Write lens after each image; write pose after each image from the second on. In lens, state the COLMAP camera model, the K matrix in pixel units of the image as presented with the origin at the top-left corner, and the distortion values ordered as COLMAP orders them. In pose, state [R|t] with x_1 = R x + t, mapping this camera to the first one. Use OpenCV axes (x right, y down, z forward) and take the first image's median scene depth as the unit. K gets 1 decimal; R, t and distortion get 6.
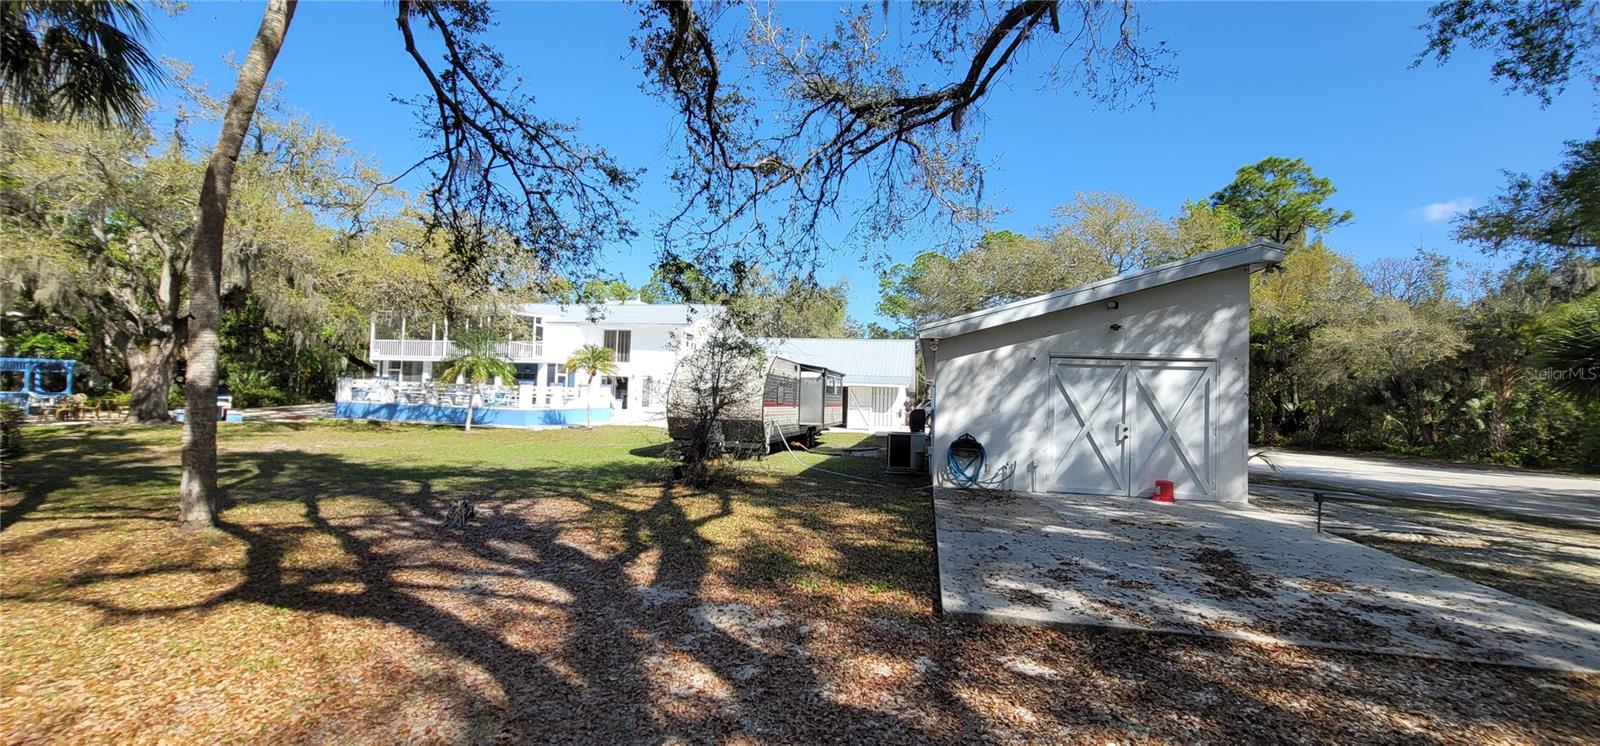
lens RADIAL K [[653.9, 0, 798.3], [0, 653.9, 376.3], [0, 0, 1]] dist [-0.000384, -0.000099]
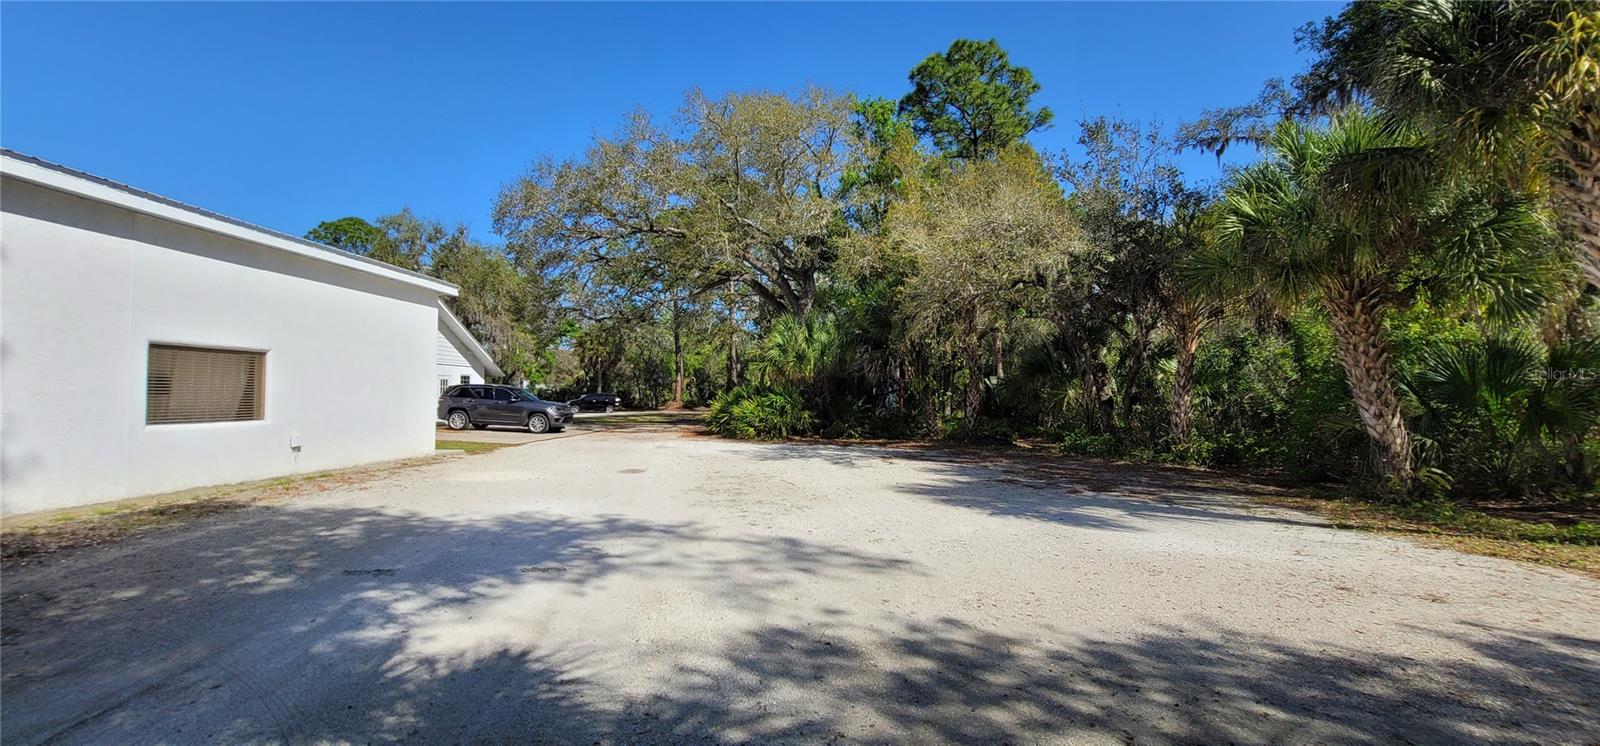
lens RADIAL K [[653.9, 0, 794.5], [0, 653.9, 375.8], [0, 0, 1]] dist [-0.000384, -0.000099]
pose [[0.983442, -0.029408, 0.178818, 0.436329], [0.025449, 0.999378, 0.024393, 0.020068], [-0.179425, -0.019438, 0.983580, 0.336098]]
